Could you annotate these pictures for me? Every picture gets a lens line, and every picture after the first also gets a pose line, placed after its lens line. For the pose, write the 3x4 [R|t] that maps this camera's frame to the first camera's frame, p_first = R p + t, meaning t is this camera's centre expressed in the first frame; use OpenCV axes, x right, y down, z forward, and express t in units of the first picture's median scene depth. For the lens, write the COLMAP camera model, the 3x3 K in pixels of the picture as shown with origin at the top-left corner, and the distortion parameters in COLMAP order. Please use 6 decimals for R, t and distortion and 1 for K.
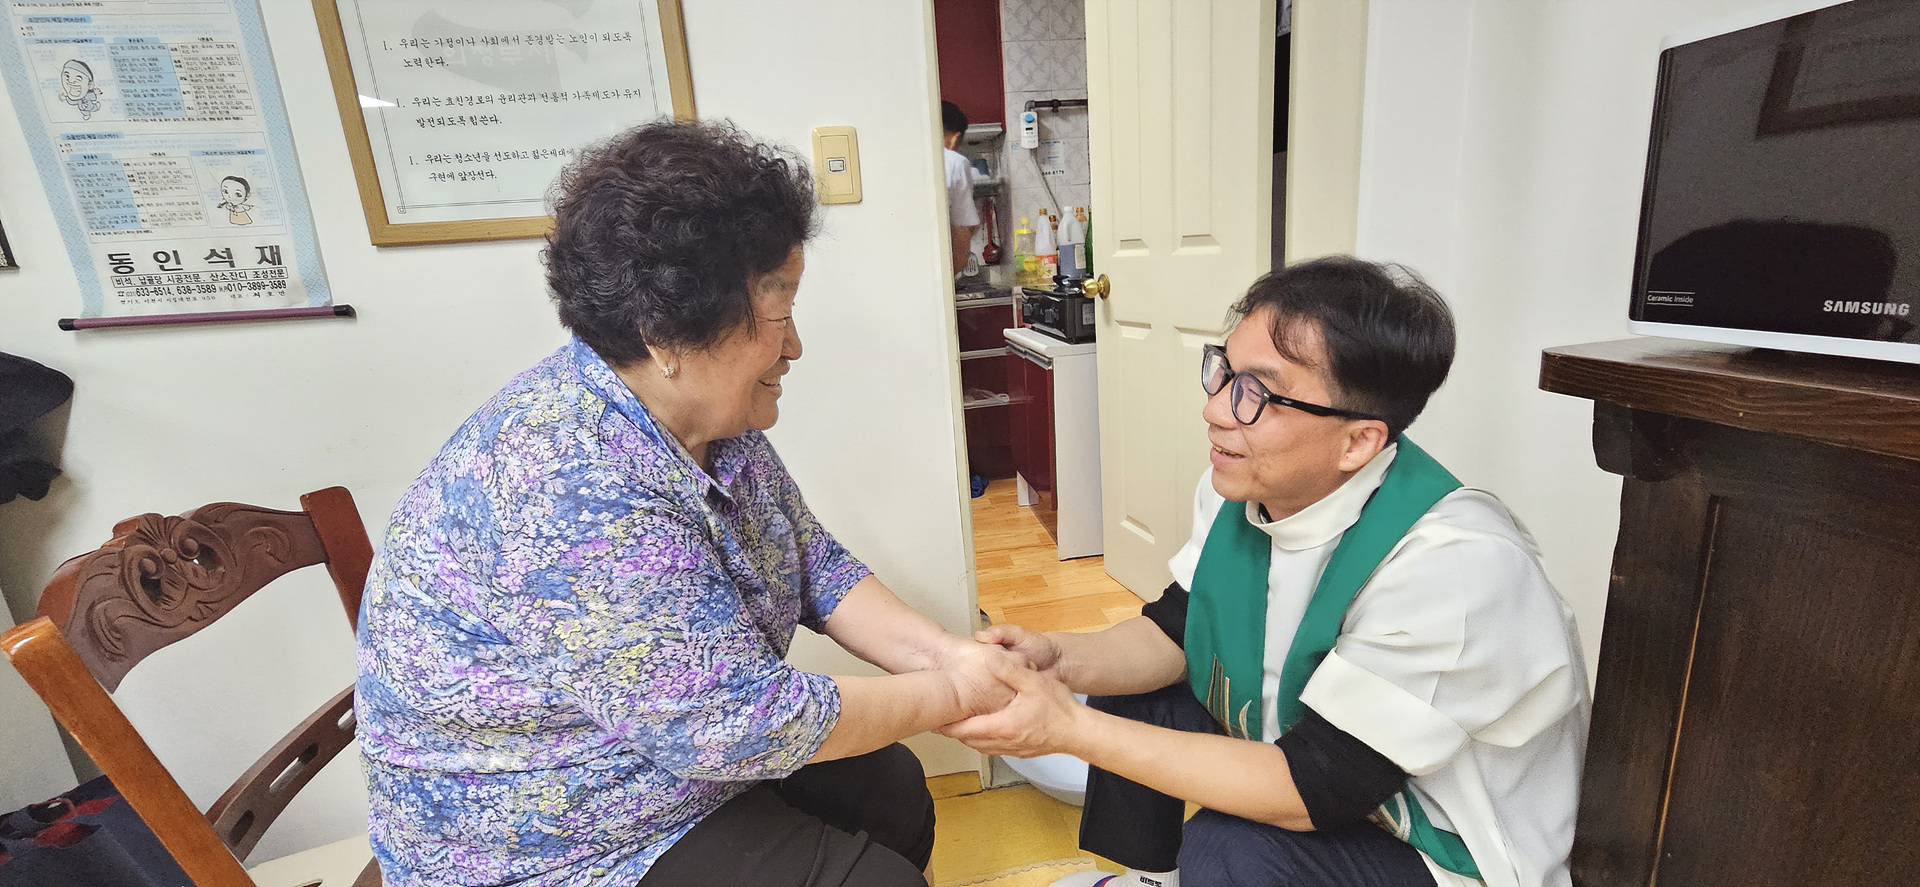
lens RADIAL K [[804.3, 0, 961.9], [0, 804.3, 441.3], [0, 0, 1]] dist [-0.013730, 0.000476]
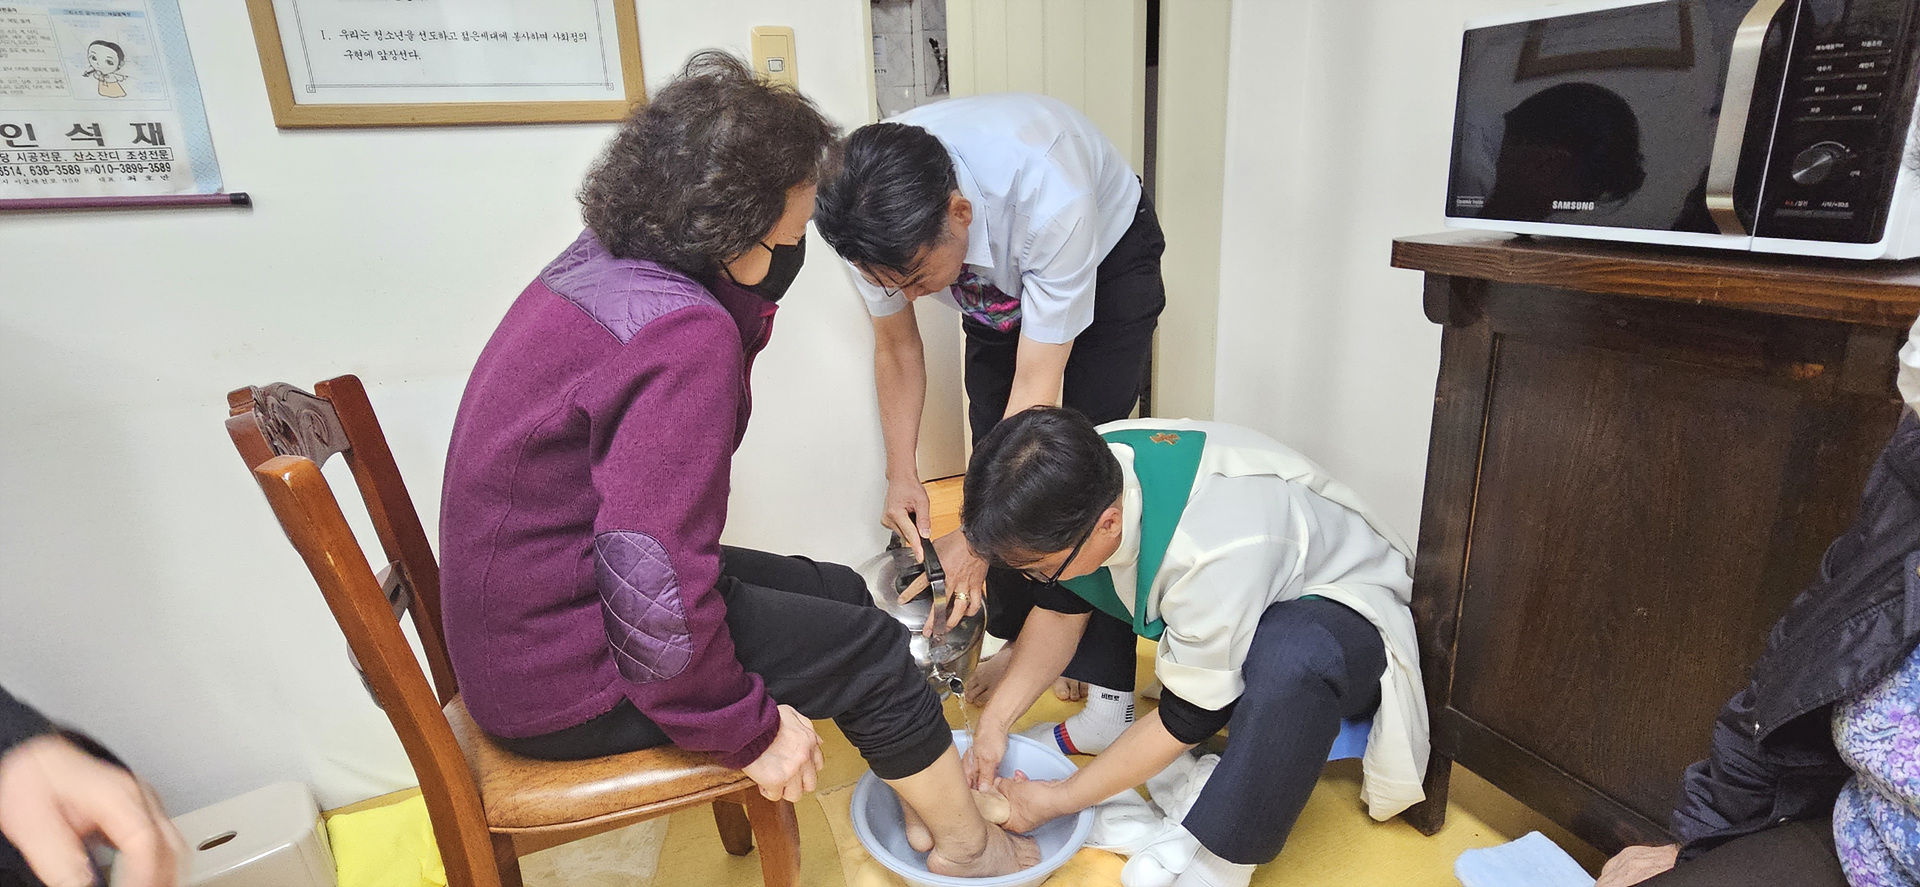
lens RADIAL K [[983.1, 0, 961.7], [0, 983.1, 440.3], [0, 0, 1]] dist [-0.007301, -0.000405]
pose [[0.962013, -0.045725, 0.269148, -0.313220], [0.033703, 0.998224, 0.049122, 0.084327], [-0.270917, -0.038185, 0.961845, -0.304814]]
